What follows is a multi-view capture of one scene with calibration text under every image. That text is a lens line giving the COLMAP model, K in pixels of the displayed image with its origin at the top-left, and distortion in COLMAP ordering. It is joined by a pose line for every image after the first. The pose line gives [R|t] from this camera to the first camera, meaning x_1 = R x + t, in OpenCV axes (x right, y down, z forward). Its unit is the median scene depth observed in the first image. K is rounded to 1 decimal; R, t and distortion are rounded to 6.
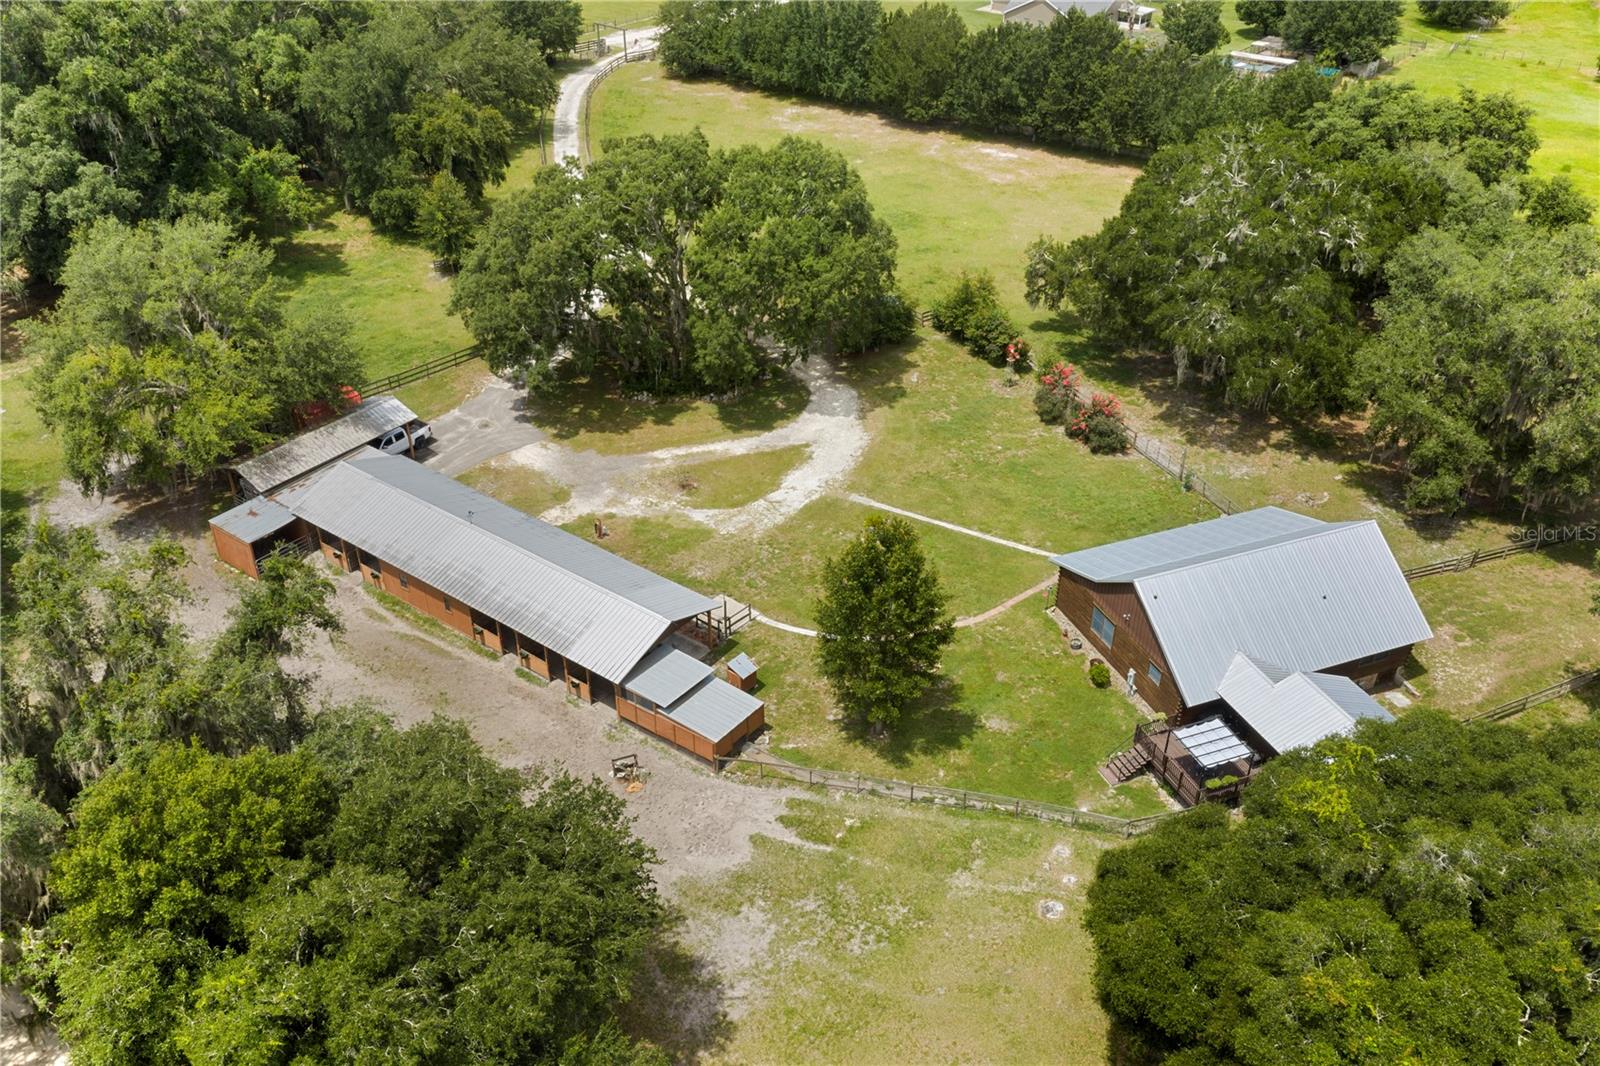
lens RADIAL K [[1327.2, 0, 796.9], [0, 1327.2, 542.5], [0, 0, 1]] dist [0.015642, -0.015591]
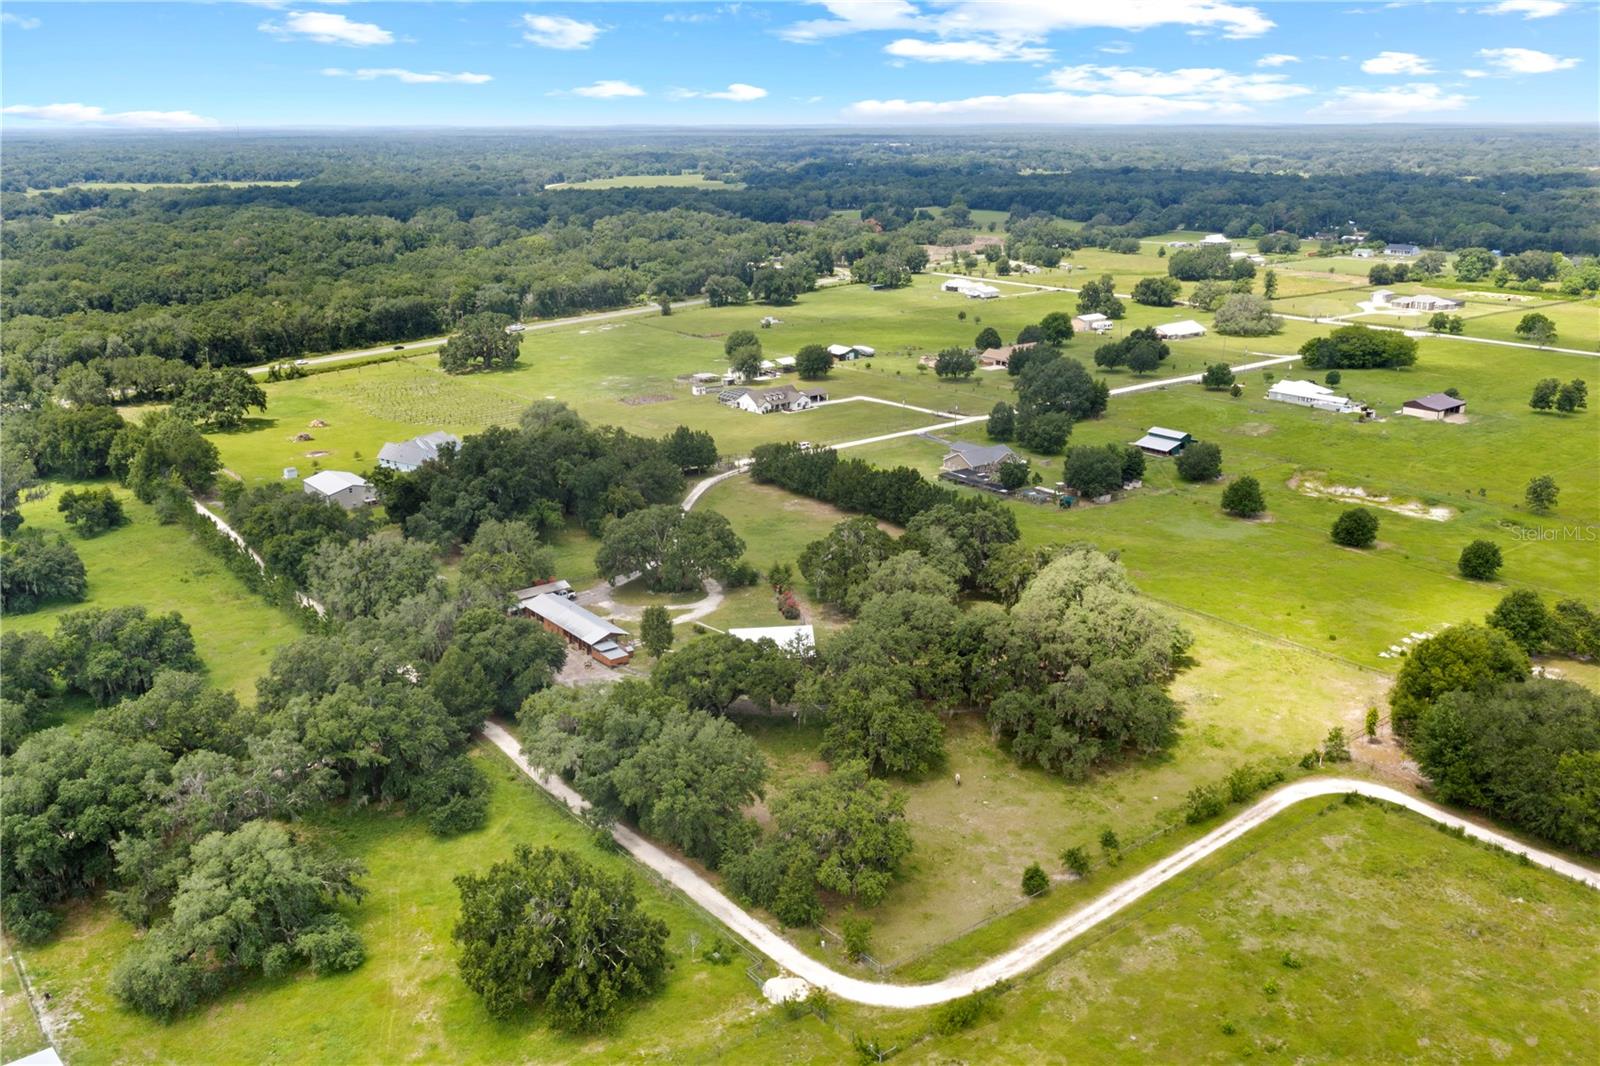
lens RADIAL K [[1327.2, 0, 804.5], [0, 1327.2, 532.8], [0, 0, 1]] dist [0.015642, -0.015591]
pose [[0.967305, 0.069322, -0.243957, 0.901282], [-0.134956, 0.955116, -0.263705, 0.481511], [0.214726, 0.288006, 0.933244, -1.644641]]
